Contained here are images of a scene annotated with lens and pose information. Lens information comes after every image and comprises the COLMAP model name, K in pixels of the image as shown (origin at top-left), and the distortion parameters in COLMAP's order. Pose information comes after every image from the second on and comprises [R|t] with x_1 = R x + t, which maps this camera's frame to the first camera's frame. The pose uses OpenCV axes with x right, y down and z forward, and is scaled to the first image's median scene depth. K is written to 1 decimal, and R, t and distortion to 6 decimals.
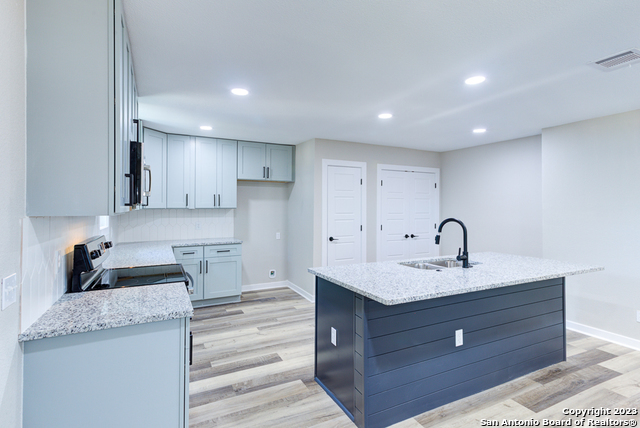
lens RADIAL K [[317.2, 0, 319.3], [0, 317.2, 207.2], [0, 0, 1]] dist [0.016451, 0.004320]
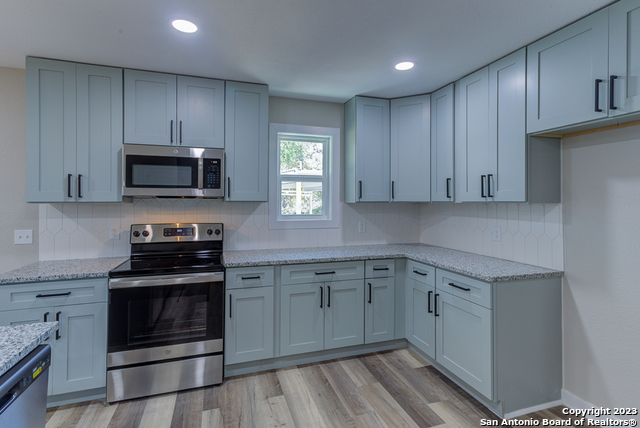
lens RADIAL K [[317.2, 0, 319.9], [0, 317.2, 200.5], [0, 0, 1]] dist [0.016451, 0.004320]
pose [[-0.143590, -0.008020, -0.989605, 0.260040], [-0.003046, 0.999966, -0.007662, 0.005797], [0.989633, 0.001914, -0.143610, 0.954699]]
